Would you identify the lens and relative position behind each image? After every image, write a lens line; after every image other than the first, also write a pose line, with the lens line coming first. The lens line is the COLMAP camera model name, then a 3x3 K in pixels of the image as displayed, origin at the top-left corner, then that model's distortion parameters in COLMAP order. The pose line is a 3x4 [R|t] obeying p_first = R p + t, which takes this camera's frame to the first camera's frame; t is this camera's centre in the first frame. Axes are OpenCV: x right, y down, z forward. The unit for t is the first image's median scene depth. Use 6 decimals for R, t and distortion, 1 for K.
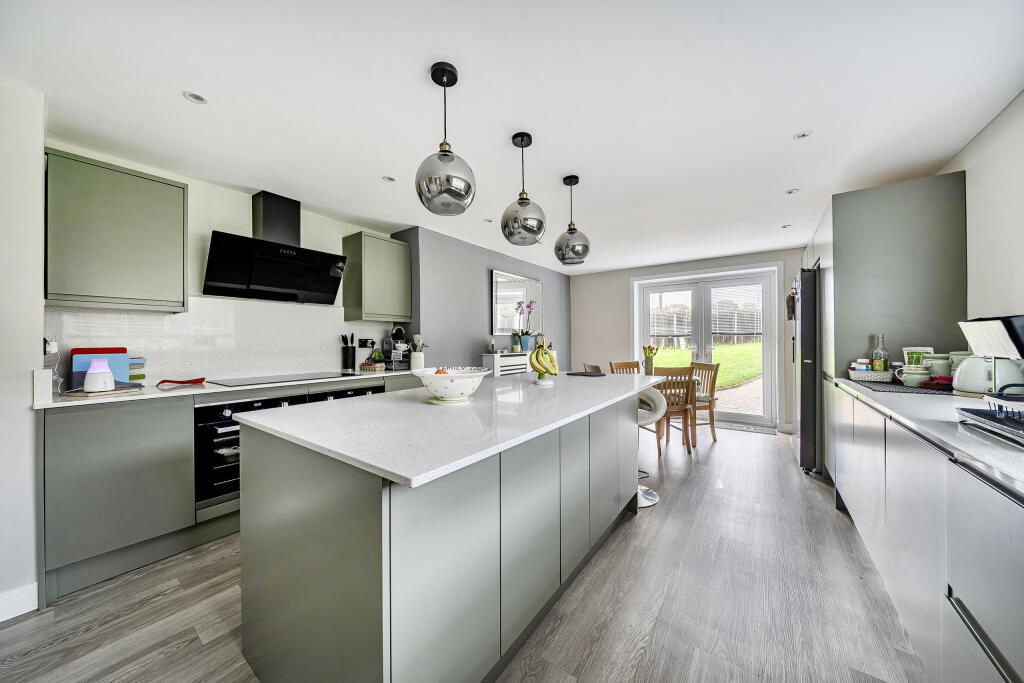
lens RADIAL K [[343.9, 0, 512.8], [0, 343.9, 339.8], [0, 0, 1]] dist [-0.006619, -0.000014]
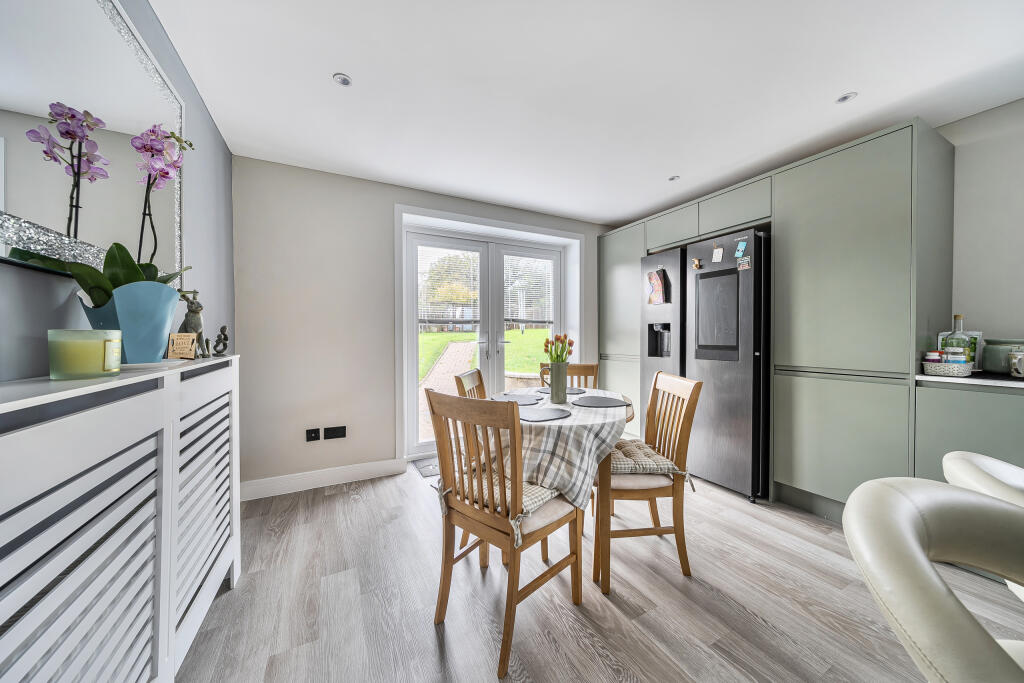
lens RADIAL K [[343.9, 0, 509.6], [0, 343.9, 336.5], [0, 0, 1]] dist [-0.006619, -0.000014]
pose [[0.449546, 0.001518, 0.893256, -0.057684], [-0.002848, 0.999996, -0.000266, 0.024900], [-0.893253, -0.002424, 0.449549, 1.057412]]
